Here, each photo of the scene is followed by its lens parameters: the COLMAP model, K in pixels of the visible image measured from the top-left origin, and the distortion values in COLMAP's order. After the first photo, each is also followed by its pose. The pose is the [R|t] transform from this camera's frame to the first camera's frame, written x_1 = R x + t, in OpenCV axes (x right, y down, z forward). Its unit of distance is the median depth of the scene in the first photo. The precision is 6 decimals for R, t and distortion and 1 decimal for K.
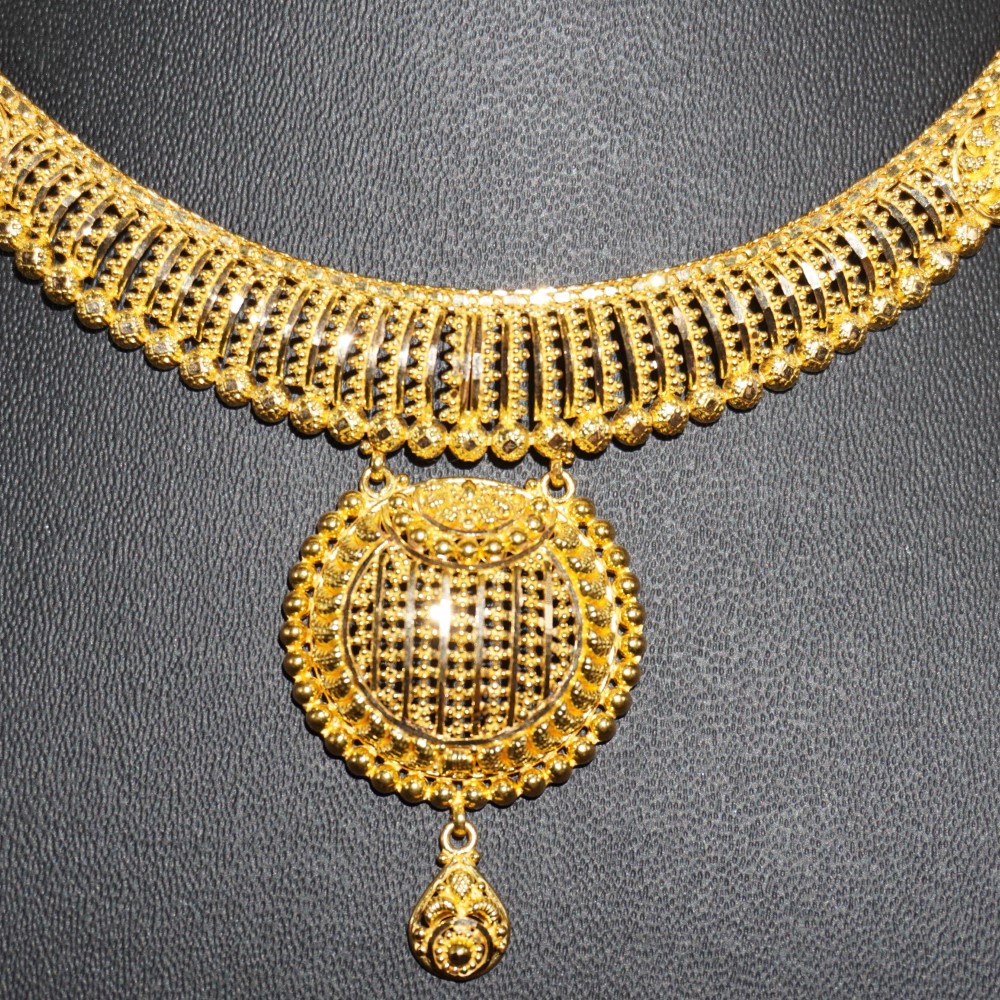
lens RADIAL K [[2935.4, 0, 494.0], [0, 2935.4, 507.5], [0, 0, 1]] dist [0.053547, 0.000000]
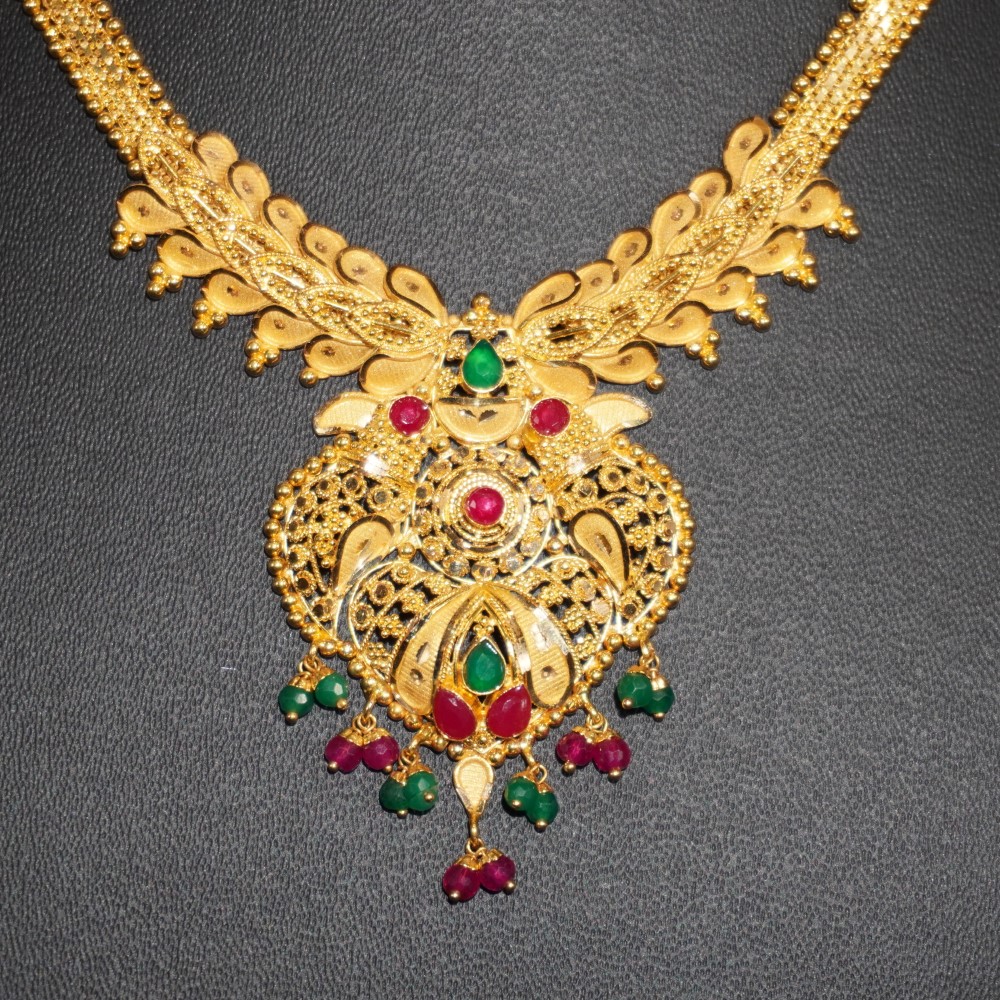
lens RADIAL K [[3867.2, 0, 502.2], [0, 3867.2, 531.5], [0, 0, 1]] dist [-0.000140, 0.000000]
pose [[0.999834, -0.001190, 0.018184, -0.037096], [0.001510, 0.999844, -0.017571, 0.091809], [-0.018160, 0.017596, 0.999680, -0.497523]]
